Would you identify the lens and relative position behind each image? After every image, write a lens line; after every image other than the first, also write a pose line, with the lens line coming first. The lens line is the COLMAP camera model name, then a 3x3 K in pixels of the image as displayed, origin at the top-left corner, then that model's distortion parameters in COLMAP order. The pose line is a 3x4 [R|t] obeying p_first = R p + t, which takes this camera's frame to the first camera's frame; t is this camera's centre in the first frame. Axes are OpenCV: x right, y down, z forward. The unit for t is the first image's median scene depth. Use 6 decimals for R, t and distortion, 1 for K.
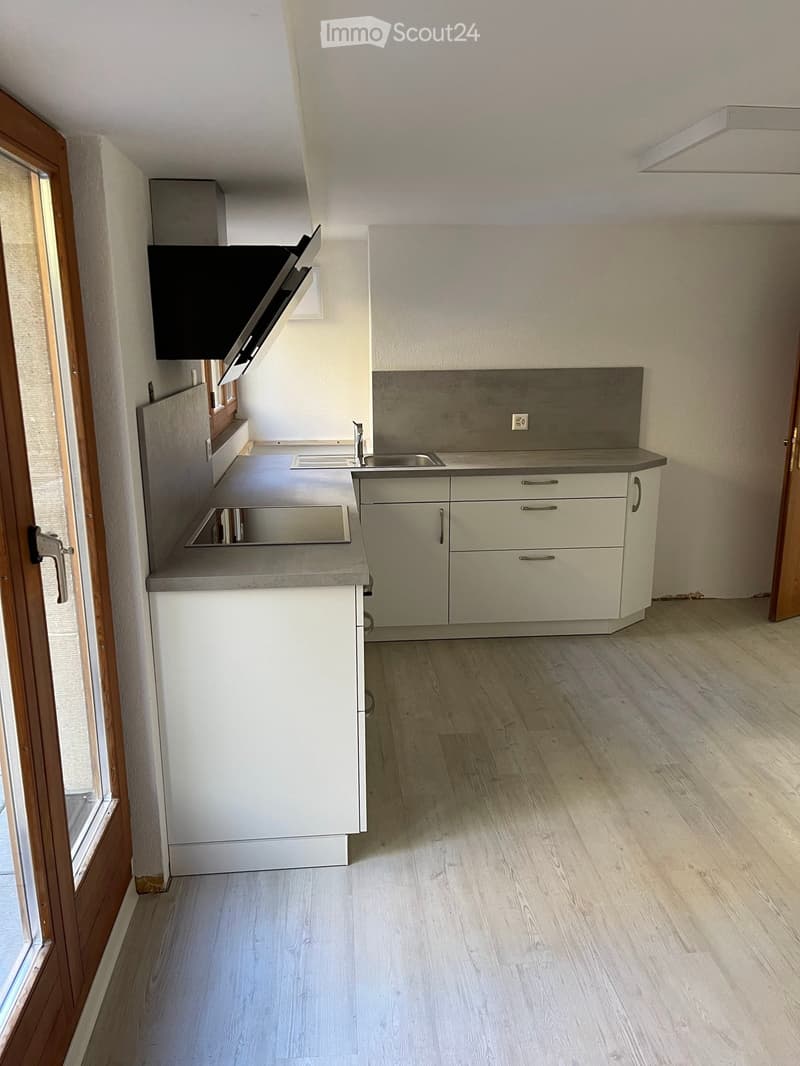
lens RADIAL K [[797.4, 0, 394.8], [0, 797.4, 534.5], [0, 0, 1]] dist [0.063412, -0.094647]
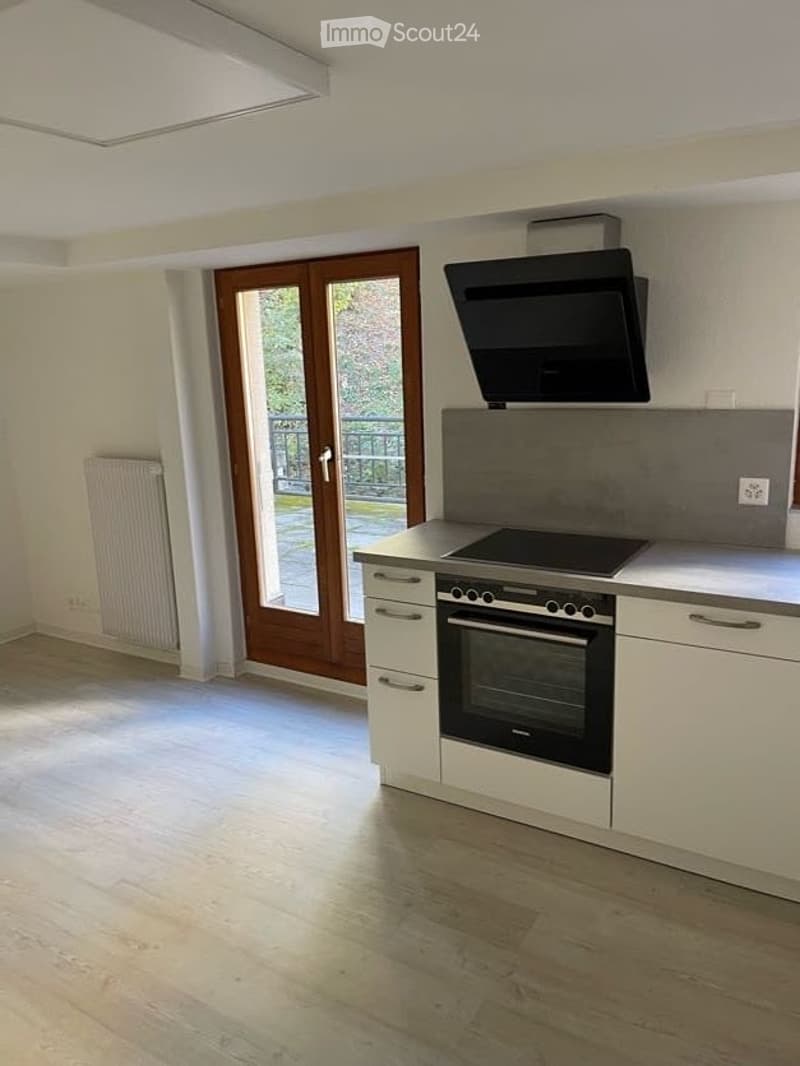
lens RADIAL K [[797.4, 0, 394.8], [0, 797.4, 534.5], [0, 0, 1]] dist [0.063412, -0.094647]
pose [[-0.586299, 0.203387, -0.784147, 0.821156], [-0.150742, 0.923673, 0.352285, -0.390912], [0.795946, 0.324748, -0.510890, 1.505934]]
